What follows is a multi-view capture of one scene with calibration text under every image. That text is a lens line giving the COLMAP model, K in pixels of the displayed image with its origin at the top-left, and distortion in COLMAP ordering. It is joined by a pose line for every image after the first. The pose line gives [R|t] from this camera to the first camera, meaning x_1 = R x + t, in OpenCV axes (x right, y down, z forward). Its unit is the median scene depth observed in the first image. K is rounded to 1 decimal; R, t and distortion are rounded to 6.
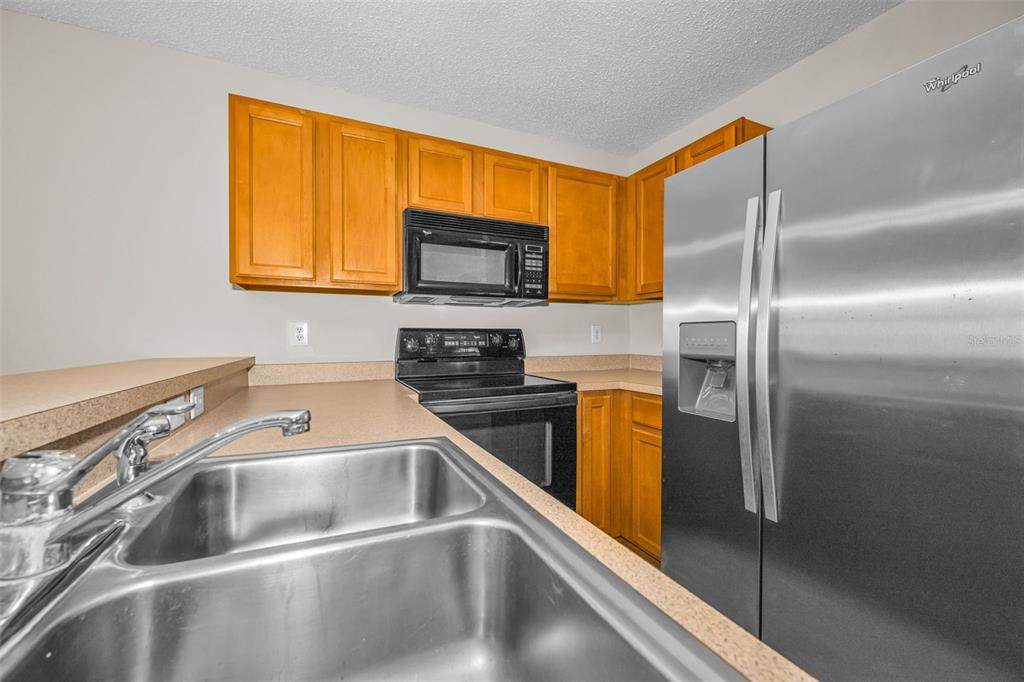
lens RADIAL K [[407.9, 0, 515.0], [0, 407.9, 341.4], [0, 0, 1]] dist [0.002055, 0.000019]
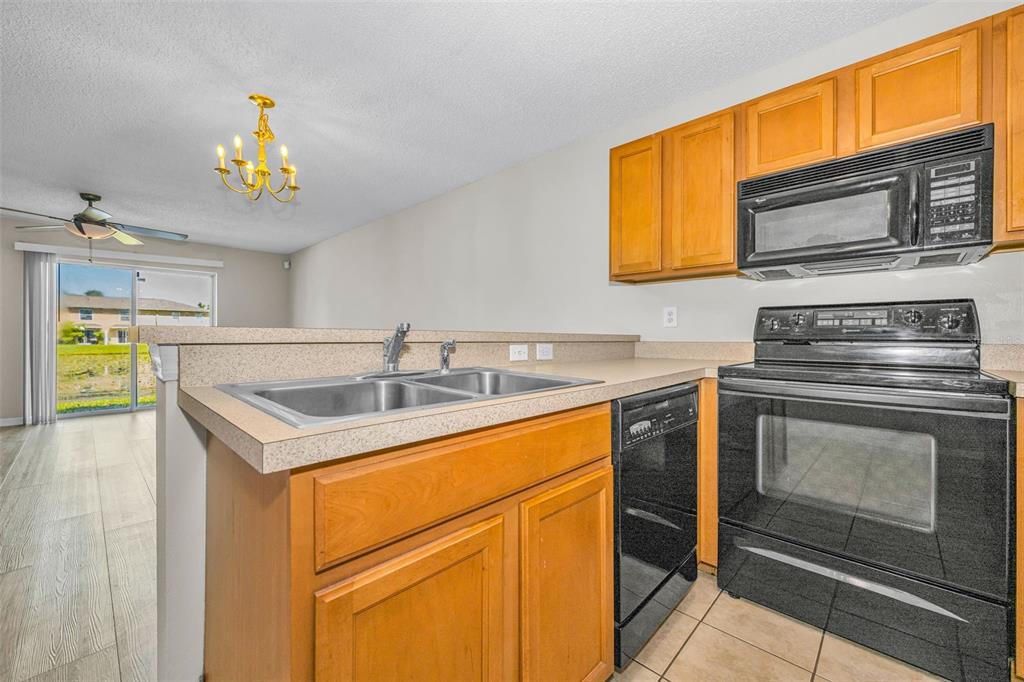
lens RADIAL K [[407.9, 0, 512.2], [0, 407.9, 336.9], [0, 0, 1]] dist [0.002055, 0.000019]
pose [[0.364836, 0.004831, -0.931059, 0.394806], [-0.015844, 0.999874, -0.001020, 0.046694], [0.930937, 0.015124, 0.364866, 0.127315]]
